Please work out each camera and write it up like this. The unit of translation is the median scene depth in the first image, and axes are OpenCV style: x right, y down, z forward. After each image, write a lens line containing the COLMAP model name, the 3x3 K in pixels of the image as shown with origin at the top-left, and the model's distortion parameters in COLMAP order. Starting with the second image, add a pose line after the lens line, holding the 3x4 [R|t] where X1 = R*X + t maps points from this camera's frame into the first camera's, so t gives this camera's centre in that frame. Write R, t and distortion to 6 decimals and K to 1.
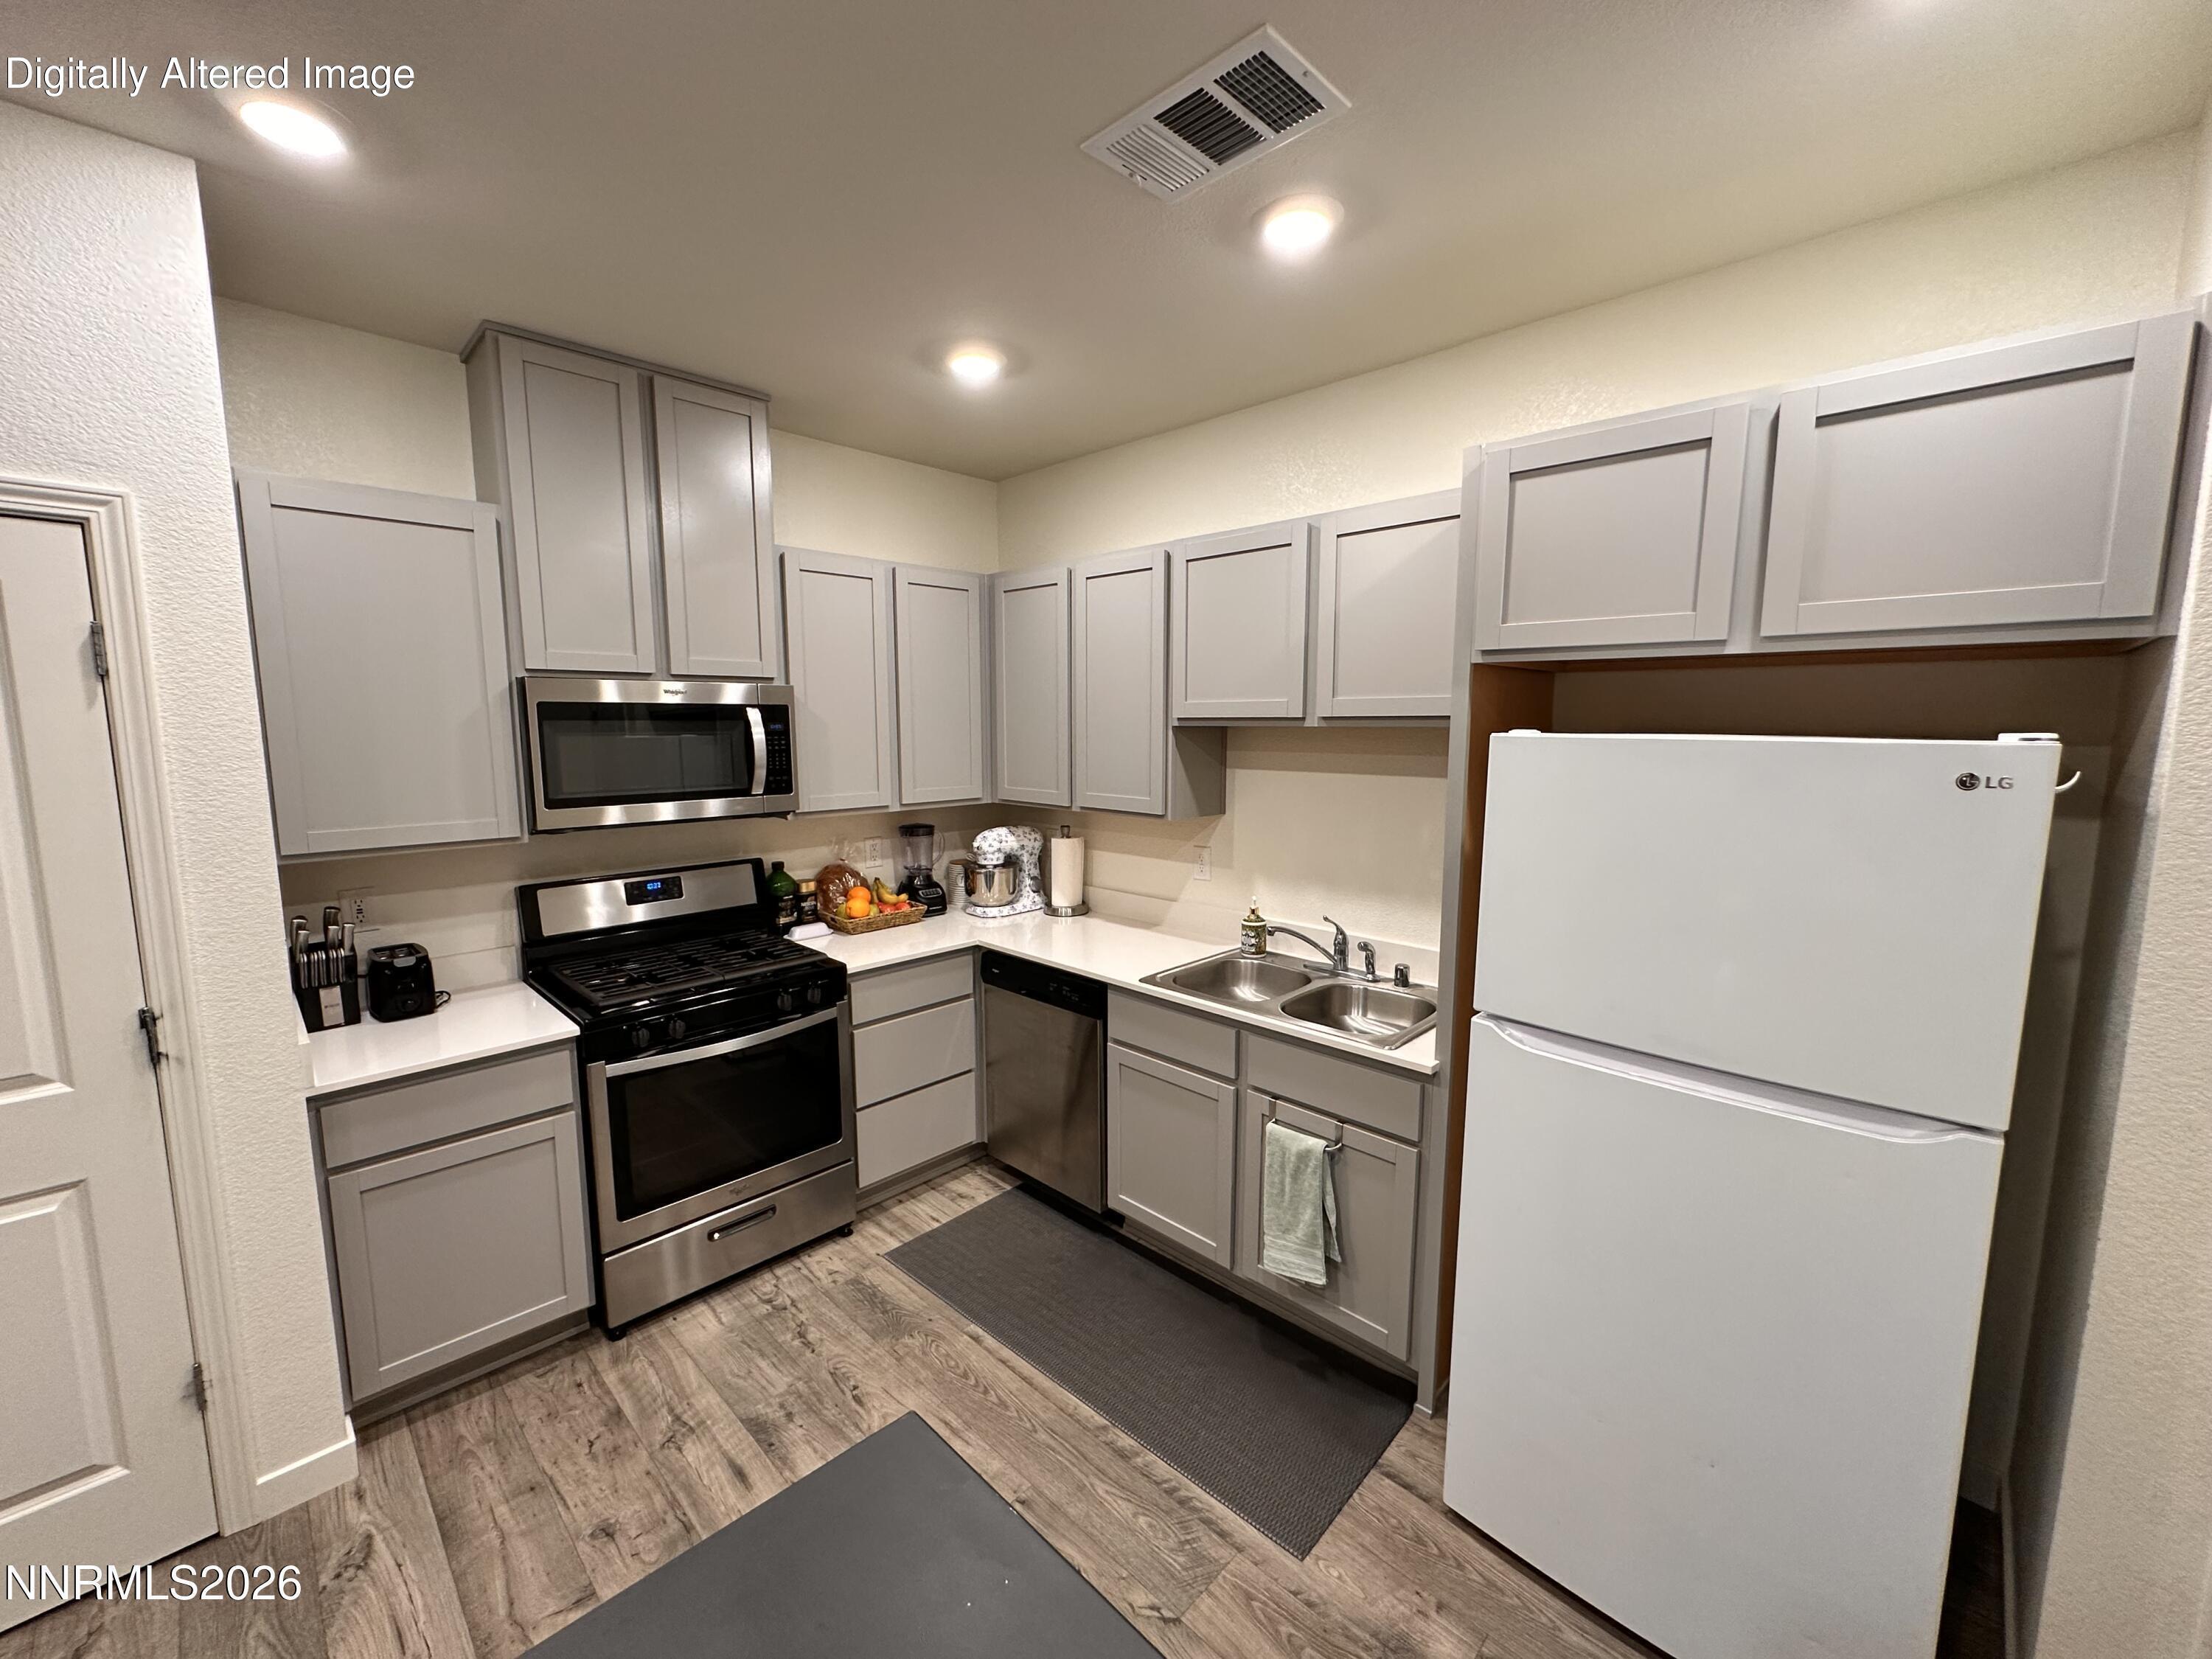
lens RADIAL K [[883.0, 0, 1106.0], [0, 883.0, 829.5], [0, 0, 1]] dist [-0.002739, 0.000312]
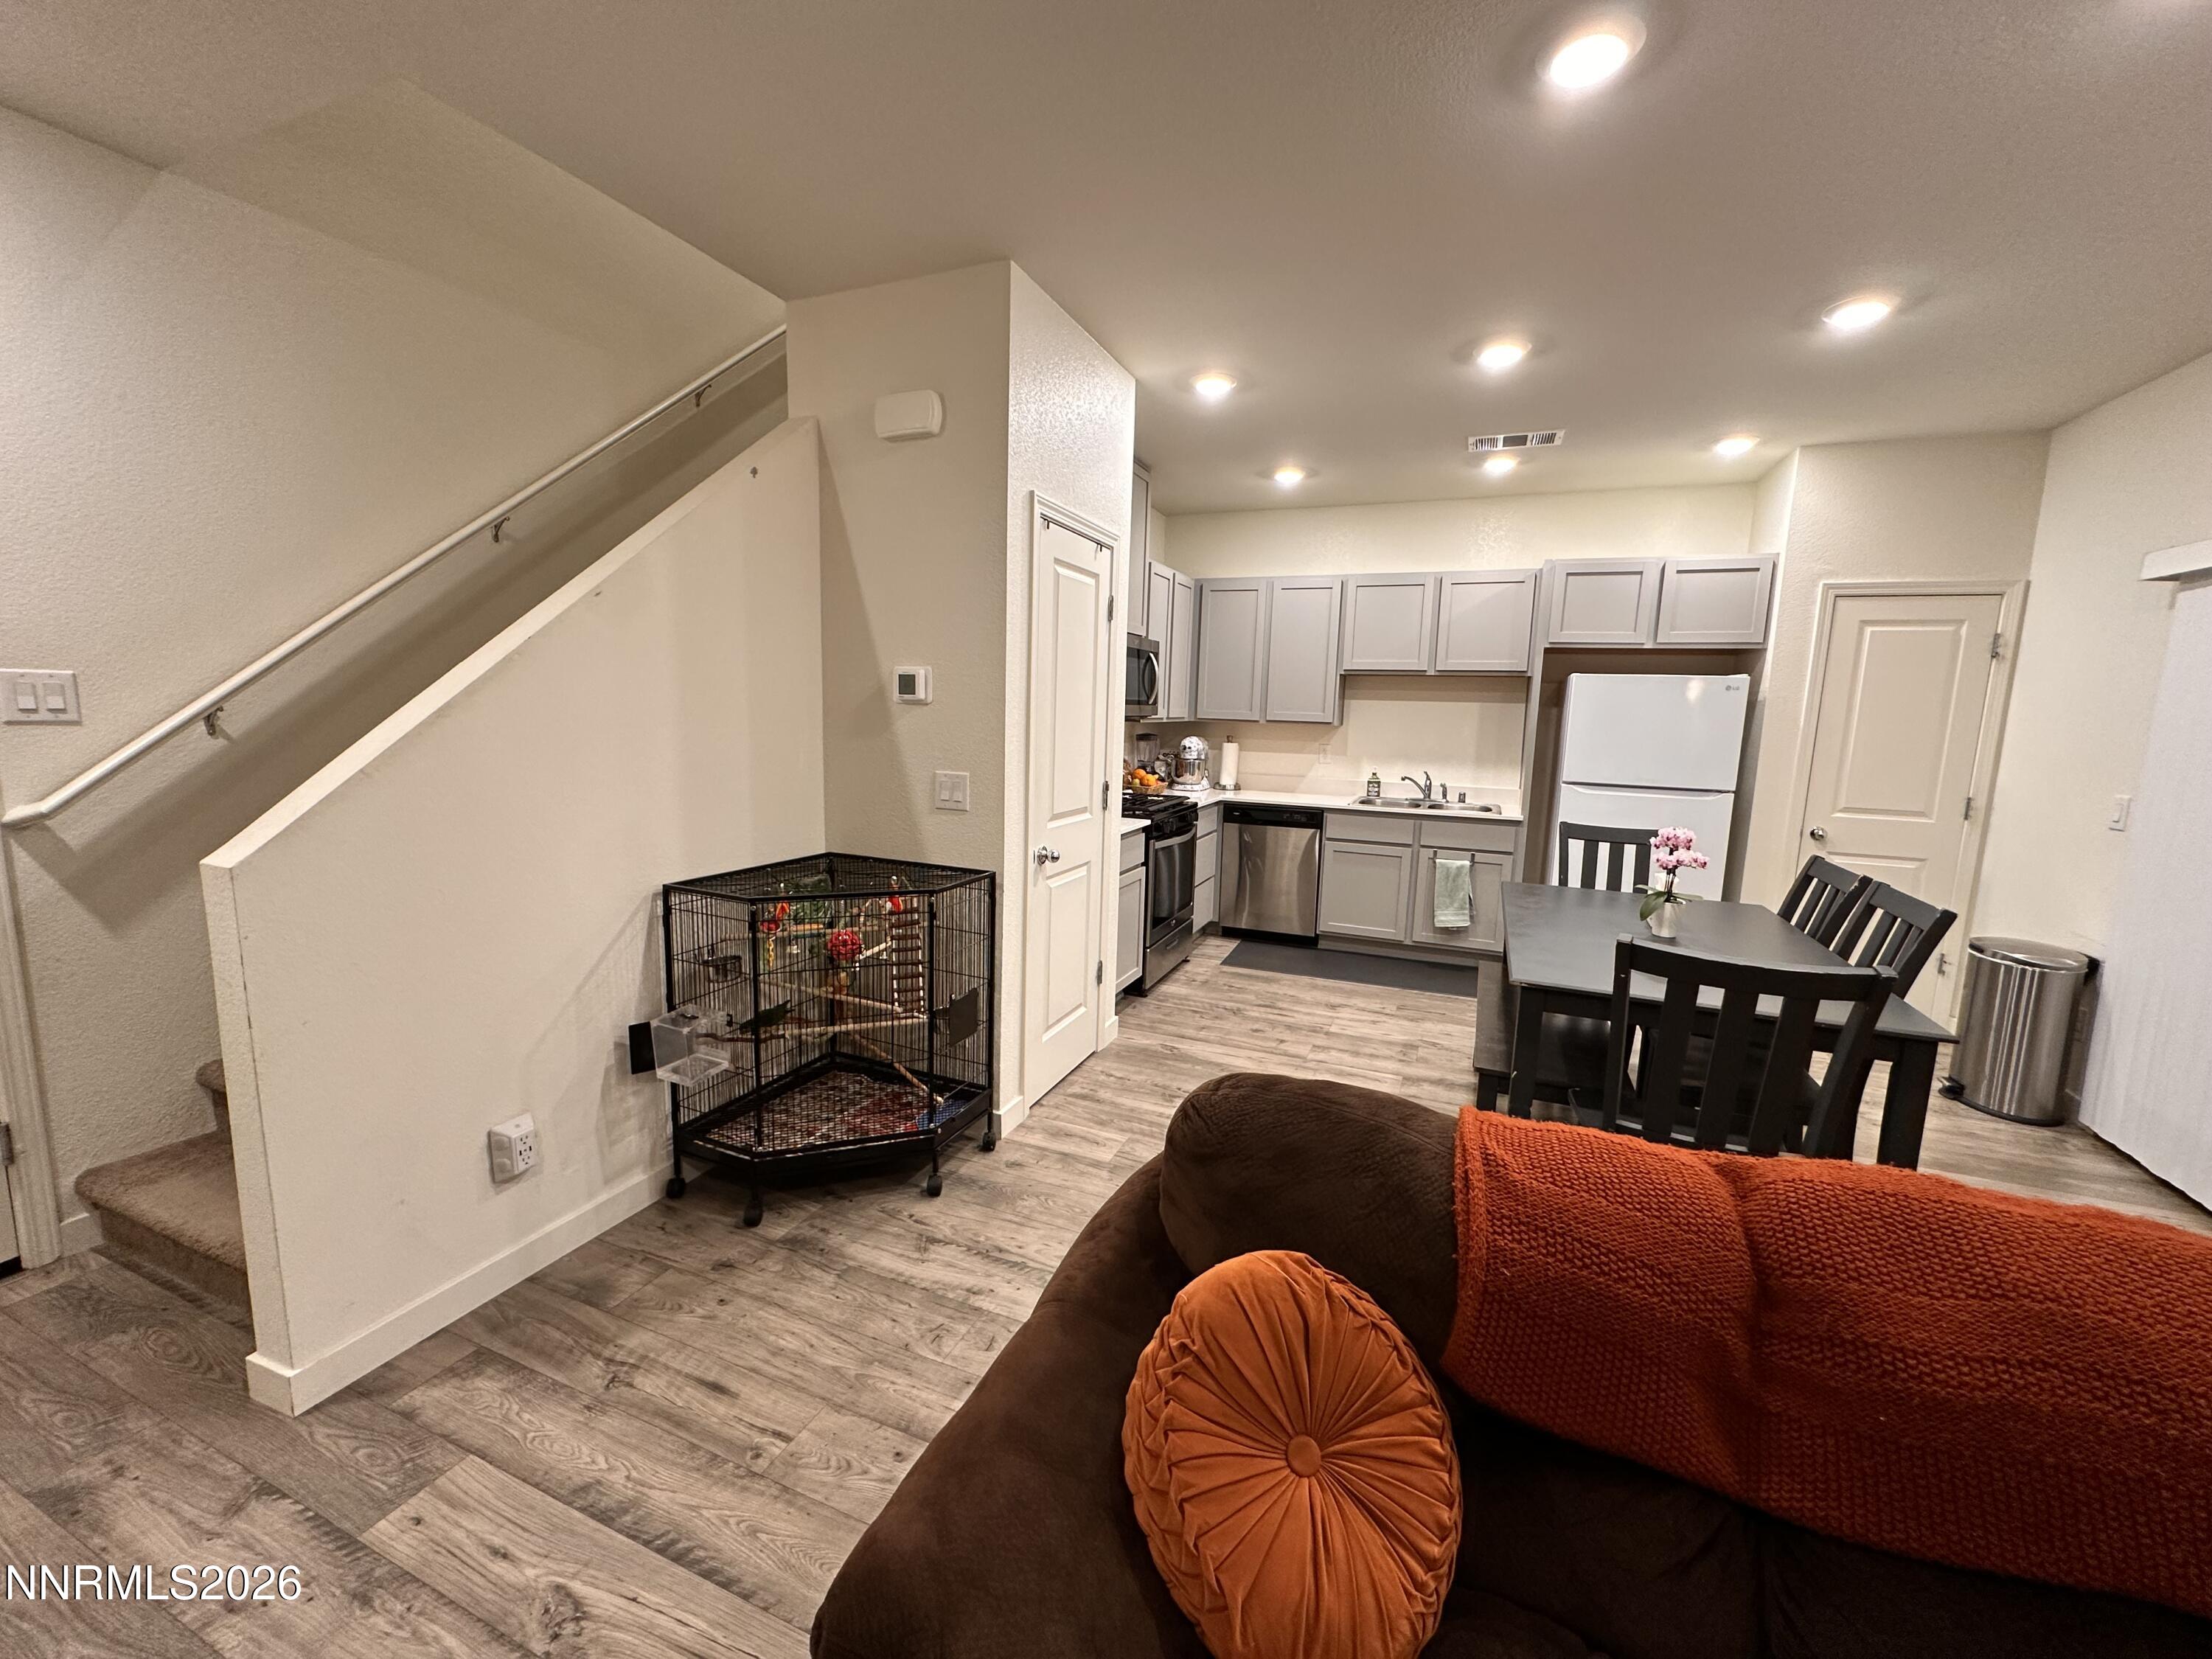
lens RADIAL K [[883.0, 0, 1106.0], [0, 883.0, 829.5], [0, 0, 1]] dist [-0.002739, 0.000312]
pose [[0.928242, -0.027240, 0.370979, -1.101949], [0.018899, 0.999481, 0.026102, 0.155104], [-0.371497, -0.017217, 0.928274, -0.558599]]
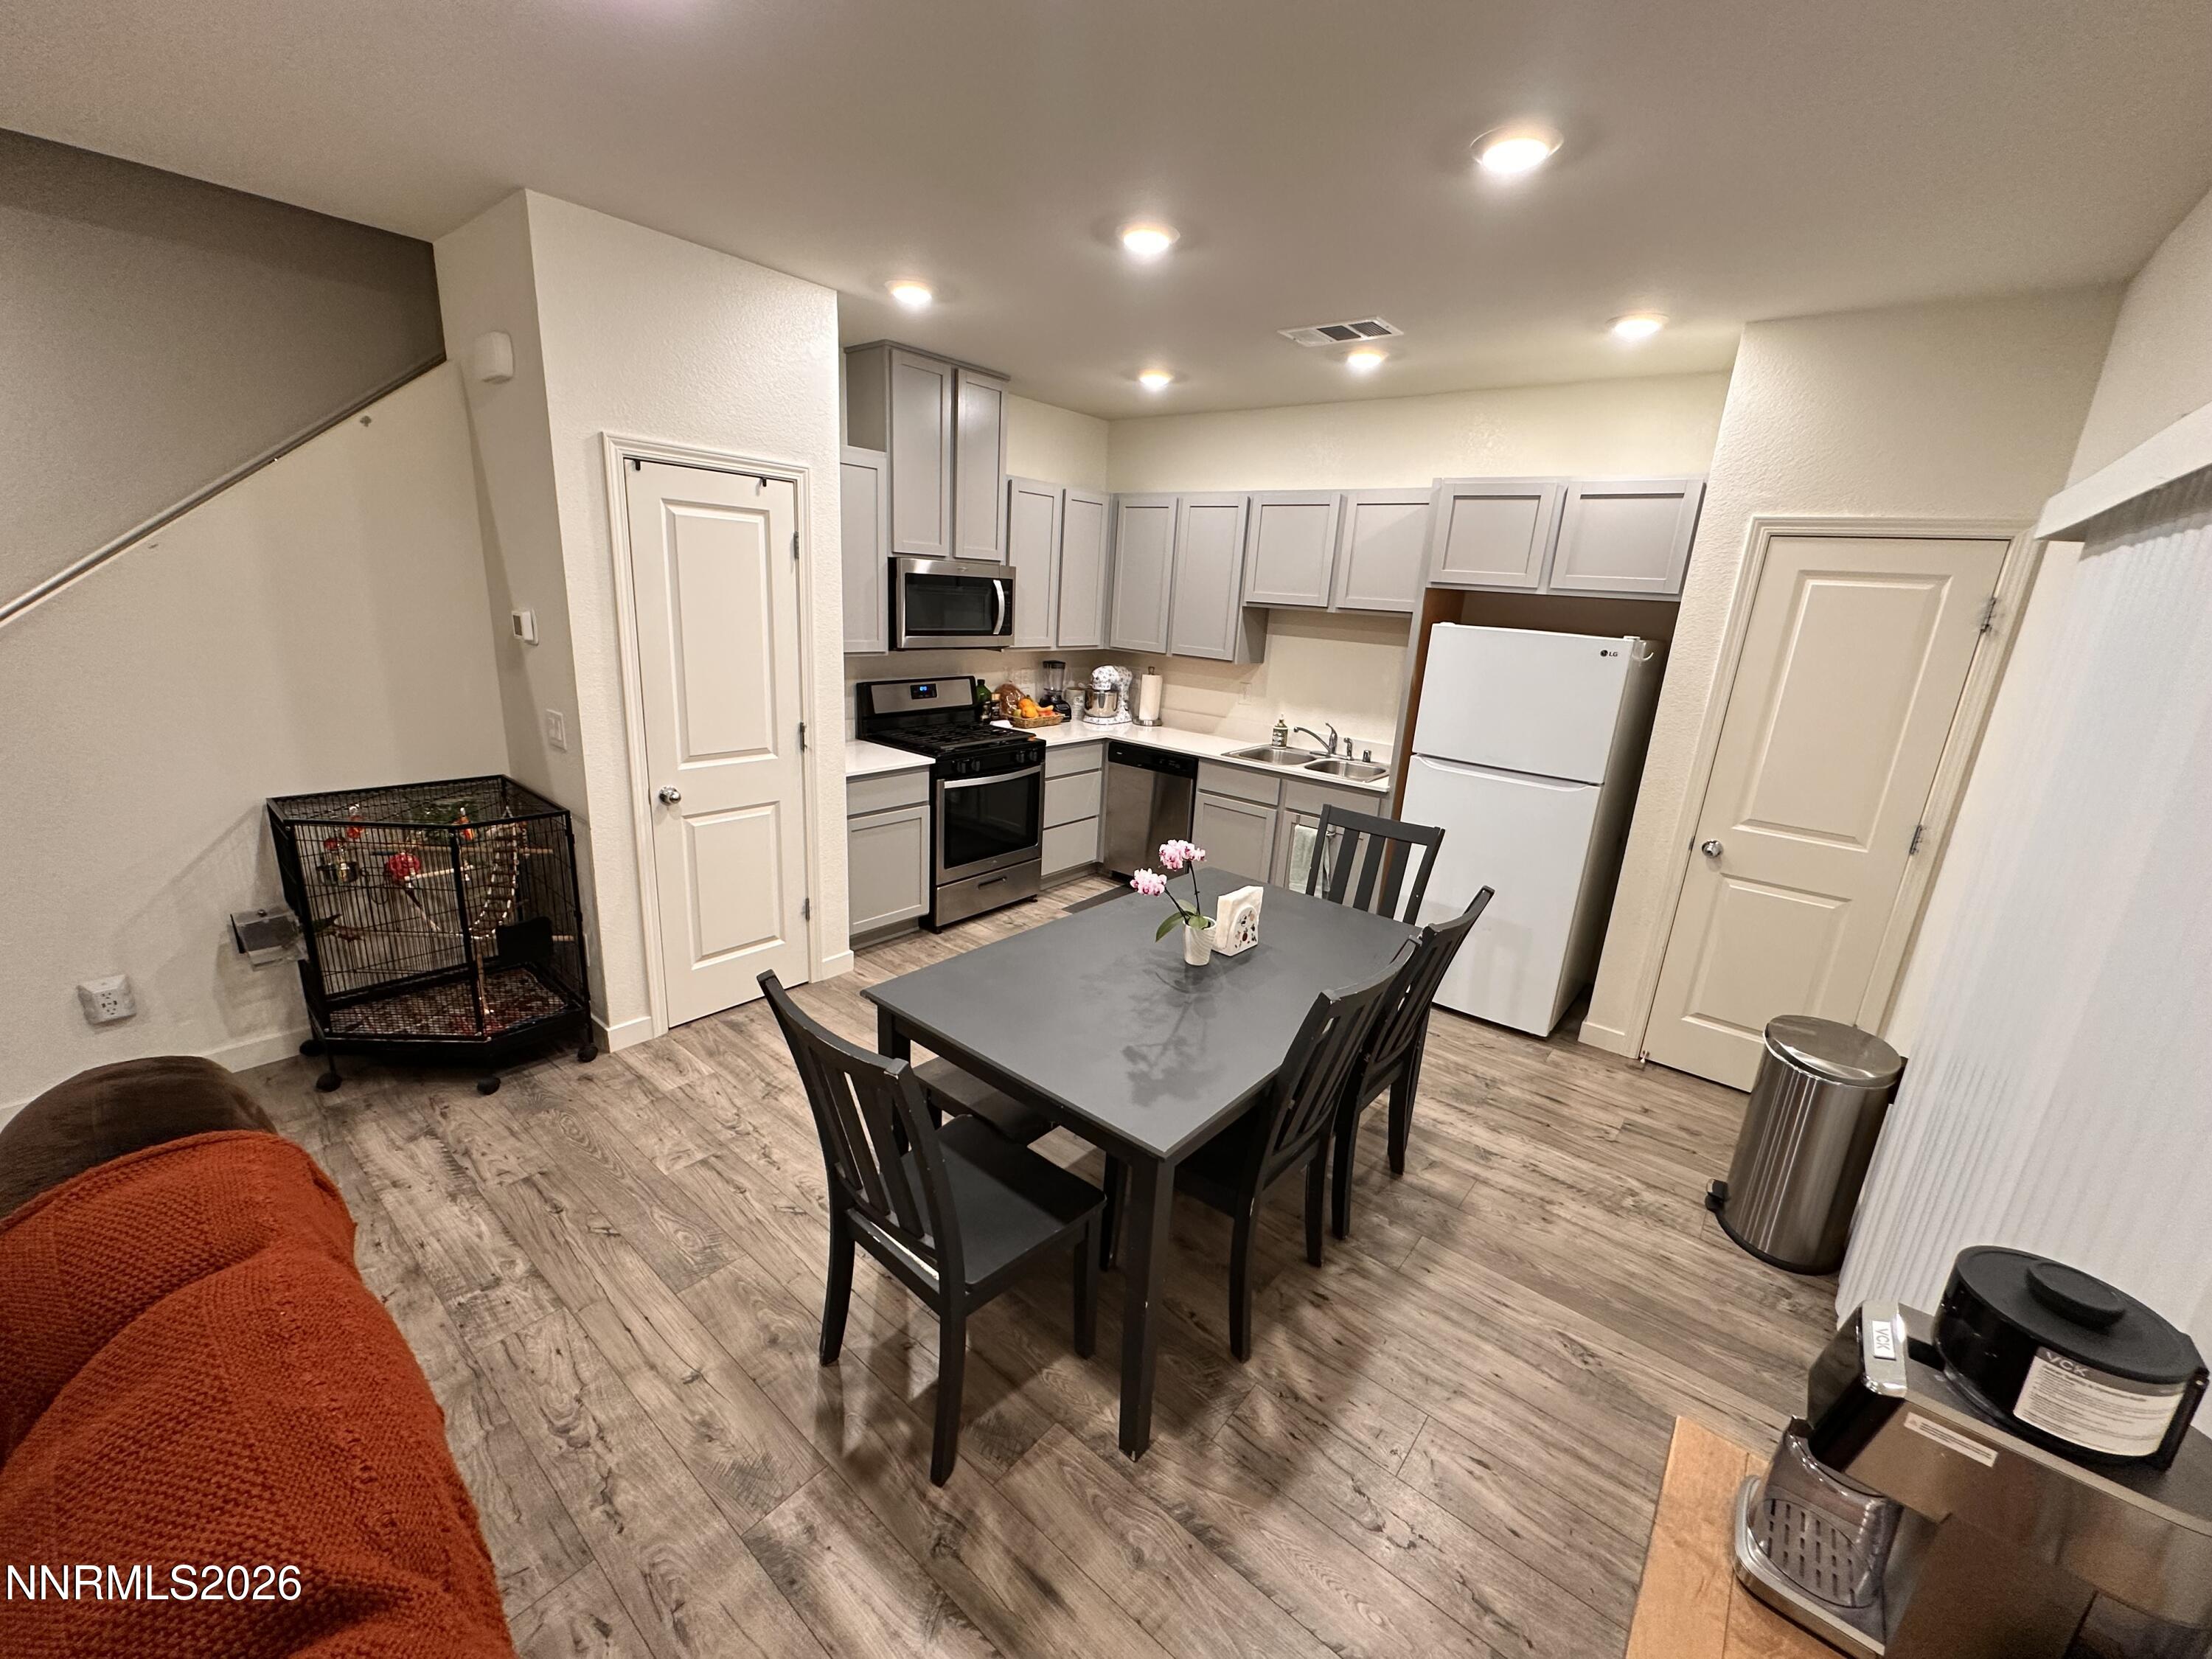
lens RADIAL K [[883.0, 0, 1106.0], [0, 883.0, 829.5], [0, 0, 1]] dist [-0.002739, 0.000312]
pose [[0.994363, 0.032486, 0.100928, -0.340289], [-0.047323, 0.987811, 0.148293, 0.064553], [-0.094880, -0.152234, 0.983780, -0.683093]]
